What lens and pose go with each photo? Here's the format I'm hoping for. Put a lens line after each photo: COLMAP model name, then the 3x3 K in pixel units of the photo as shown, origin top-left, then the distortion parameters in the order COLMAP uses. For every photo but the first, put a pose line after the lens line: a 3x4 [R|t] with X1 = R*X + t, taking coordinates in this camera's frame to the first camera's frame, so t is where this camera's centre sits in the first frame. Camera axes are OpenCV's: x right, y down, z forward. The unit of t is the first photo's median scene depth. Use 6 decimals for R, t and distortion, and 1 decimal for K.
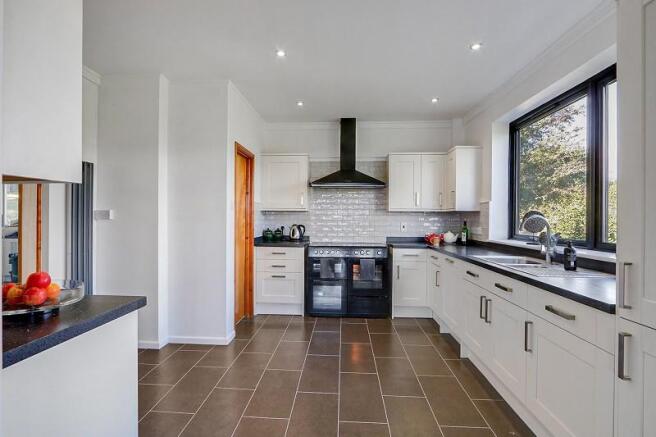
lens RADIAL K [[322.6, 0, 328.0], [0, 322.6, 218.5], [0, 0, 1]] dist [0.000552, -0.000060]
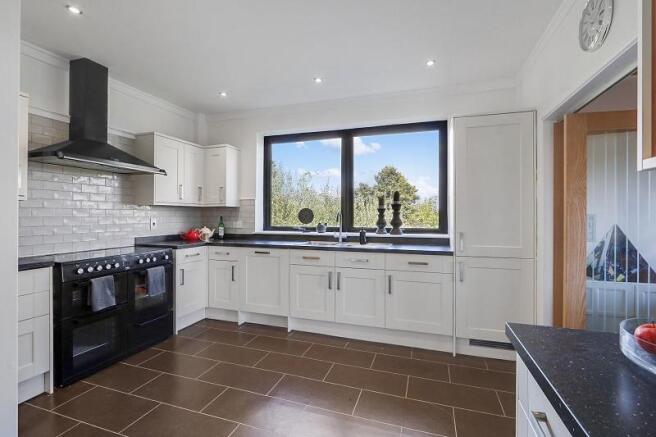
lens RADIAL K [[308.0, 0, 325.3], [0, 308.0, 214.1], [0, 0, 1]] dist [-0.004978, -0.000415]
pose [[0.279603, -0.006717, 0.960092, -0.441183], [-0.000621, 0.999974, 0.007177, -0.006364], [-0.960116, -0.002603, 0.279591, 0.396531]]
